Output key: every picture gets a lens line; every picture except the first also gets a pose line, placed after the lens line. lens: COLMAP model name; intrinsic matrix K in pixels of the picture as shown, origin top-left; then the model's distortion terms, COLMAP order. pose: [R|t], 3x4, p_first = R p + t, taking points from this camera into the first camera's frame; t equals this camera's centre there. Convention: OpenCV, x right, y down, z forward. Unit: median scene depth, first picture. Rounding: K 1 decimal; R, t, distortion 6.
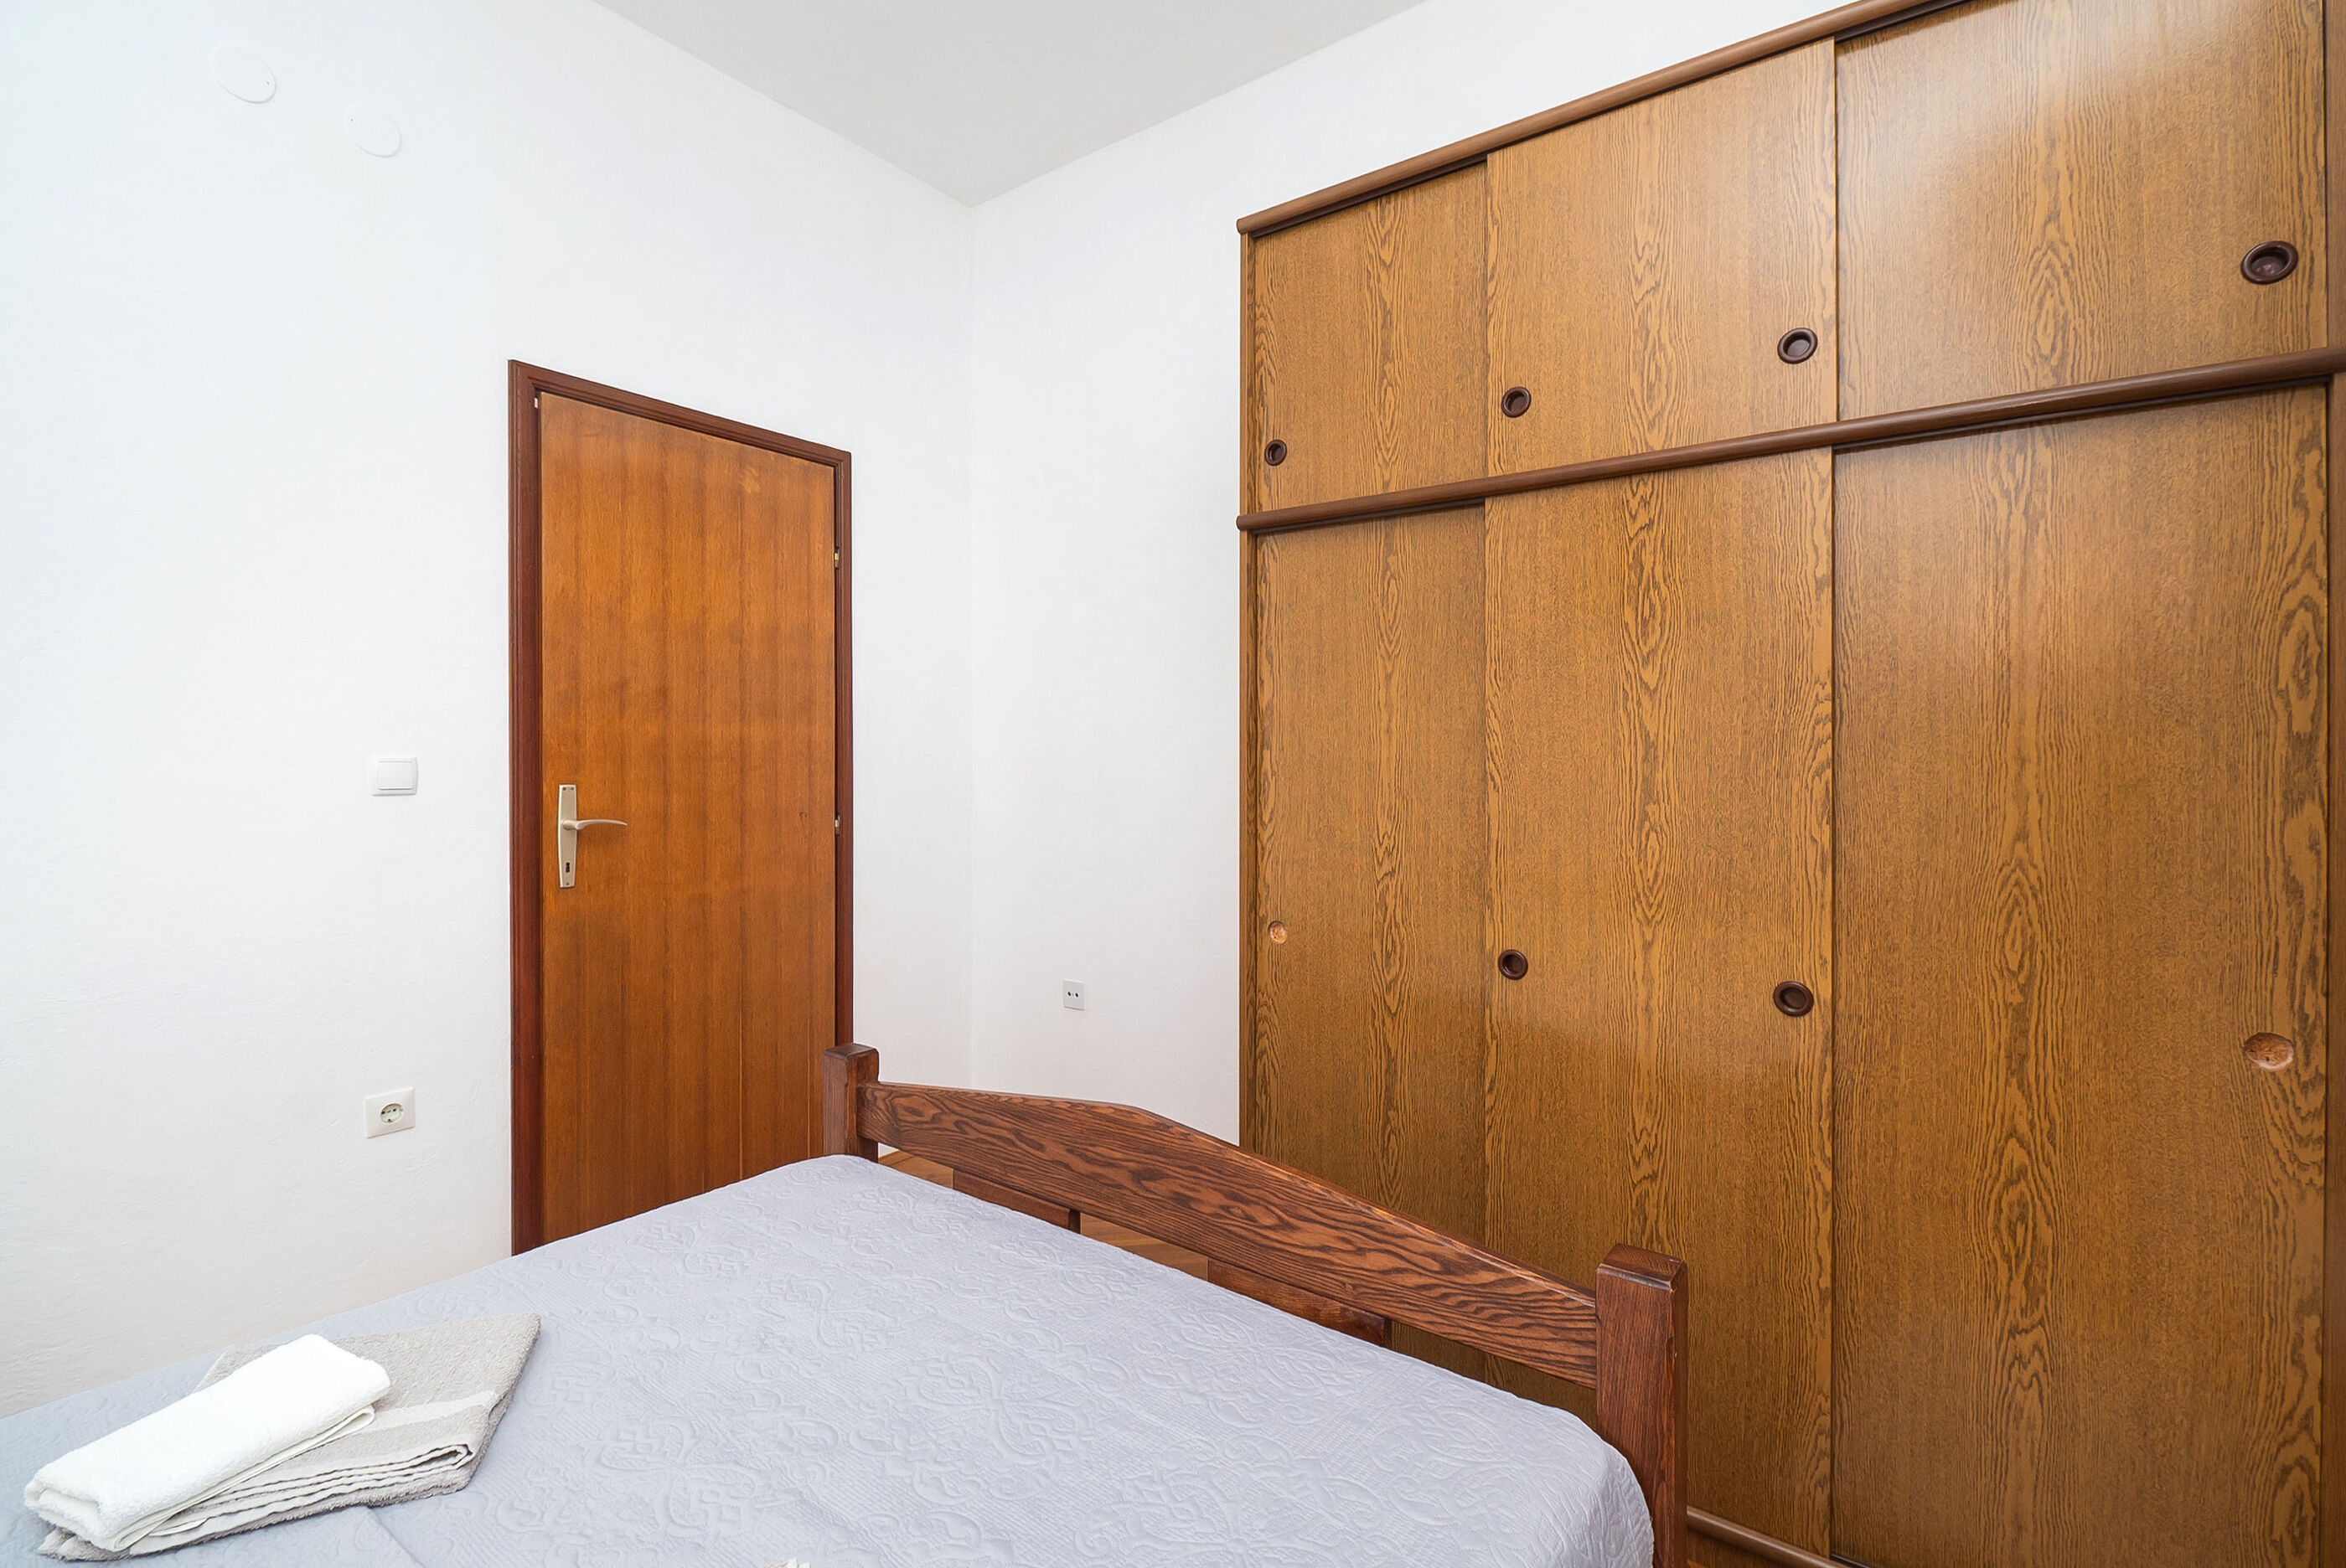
lens RADIAL K [[1073.7, 0, 1166.4], [0, 1073.7, 754.0], [0, 0, 1]] dist [0.005039, -0.008427]
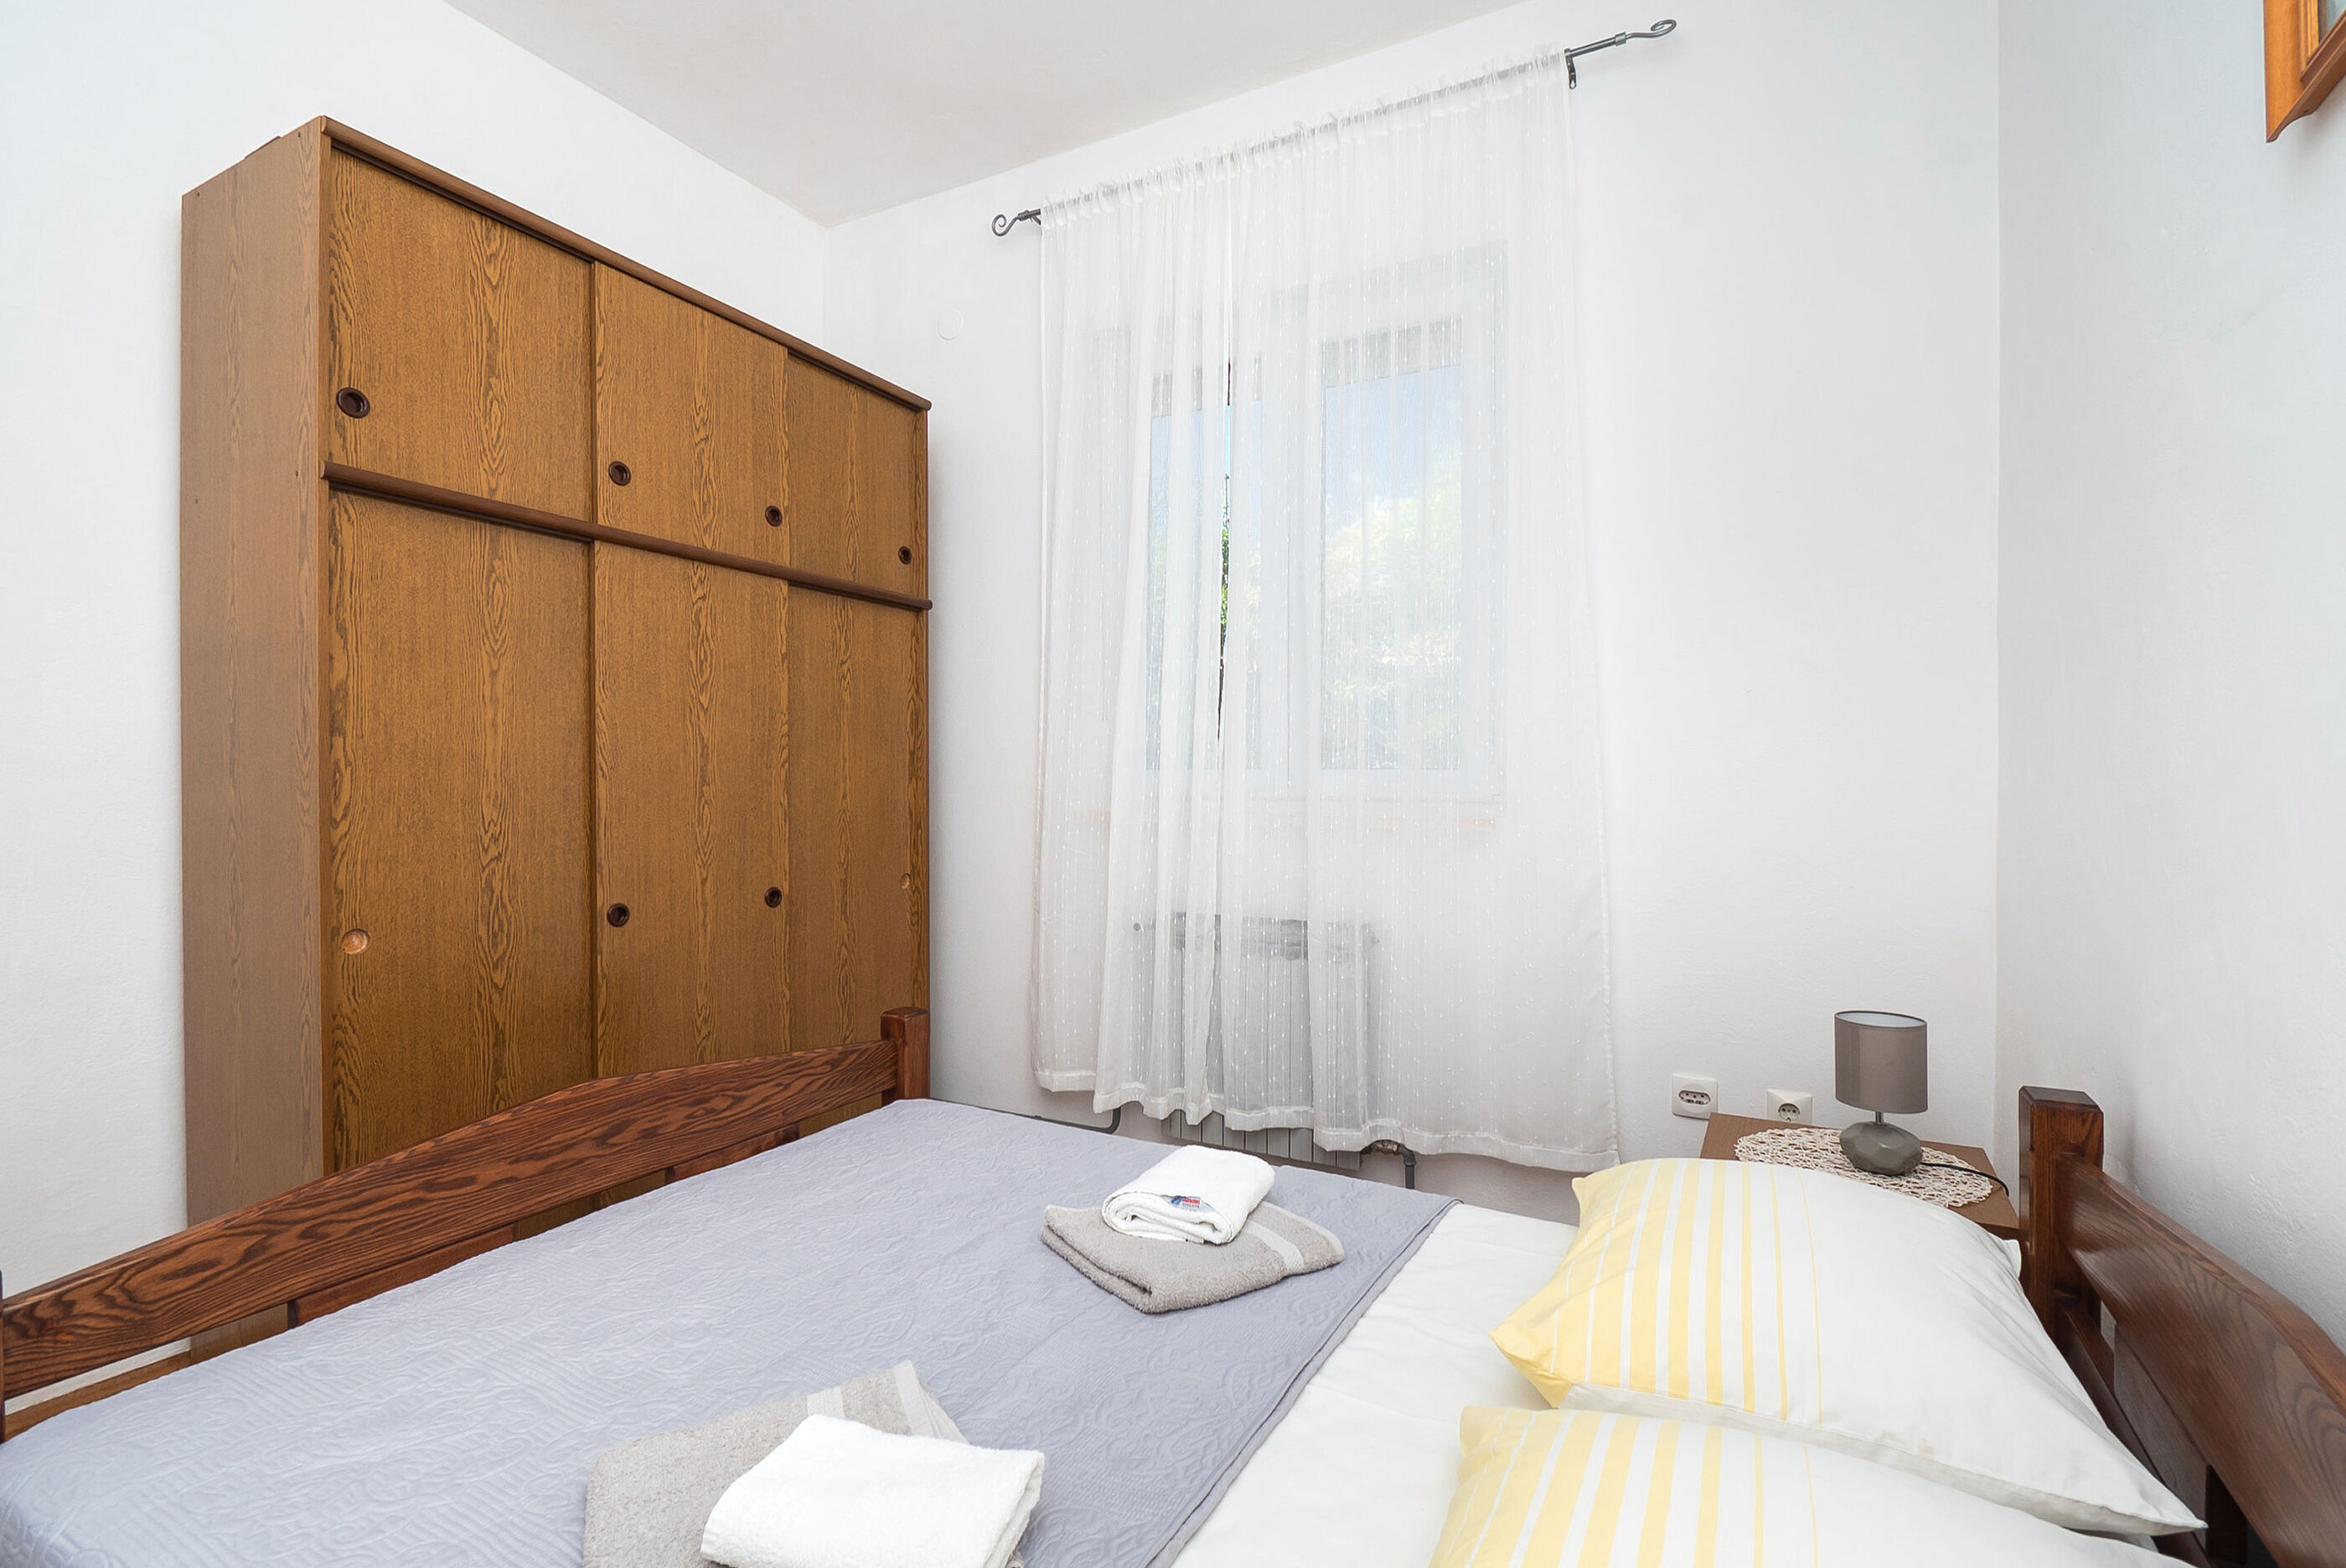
lens RADIAL K [[1073.7, 0, 1170.9], [0, 1073.7, 784.1], [0, 0, 1]] dist [0.005039, -0.008427]
pose [[-0.157096, 0.000712, 0.987583, -1.023644], [0.000570, 1.000000, -0.000631, 0.041963], [-0.987583, 0.000464, -0.157096, 0.547423]]
